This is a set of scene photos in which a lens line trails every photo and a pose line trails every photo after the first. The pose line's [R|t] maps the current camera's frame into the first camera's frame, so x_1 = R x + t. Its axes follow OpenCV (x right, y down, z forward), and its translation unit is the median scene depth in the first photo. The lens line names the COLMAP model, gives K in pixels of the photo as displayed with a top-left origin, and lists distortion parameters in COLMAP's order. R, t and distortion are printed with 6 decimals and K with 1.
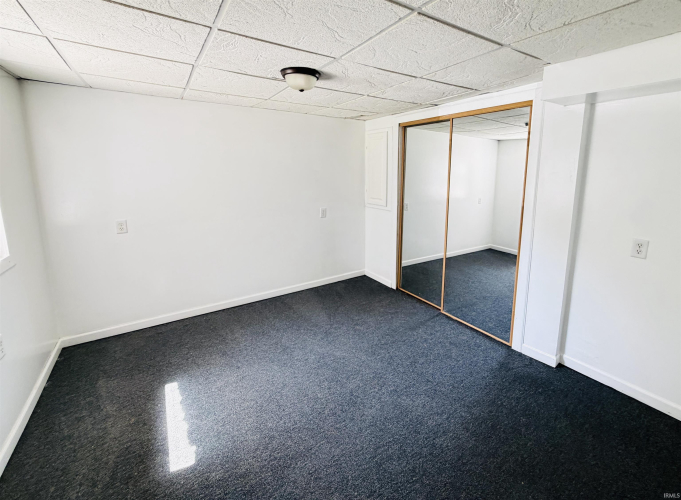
lens RADIAL K [[291.8, 0, 340.5], [0, 291.8, 250.0], [0, 0, 1]] dist [0.000104, -0.000001]
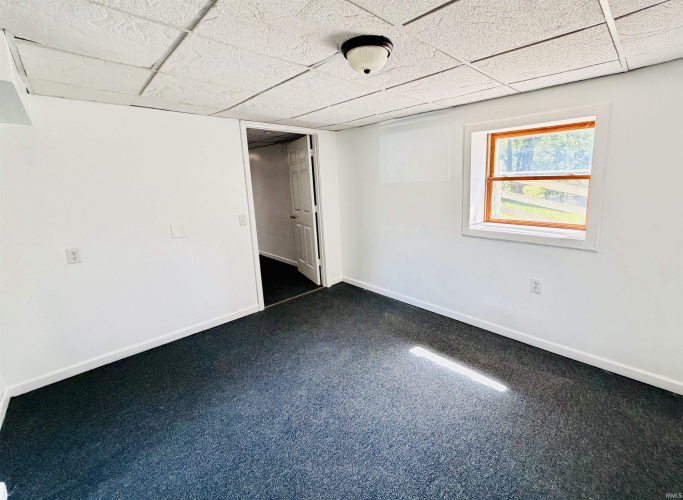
lens RADIAL K [[292.6, 0, 341.5], [0, 292.6, 250.0], [0, 0, 1]] dist [0.000104, -0.000001]
pose [[-0.980770, 0.067795, -0.183014, 0.123868], [-0.027053, 0.881451, 0.471499, -0.468151], [0.193283, 0.467383, -0.862667, 1.755679]]
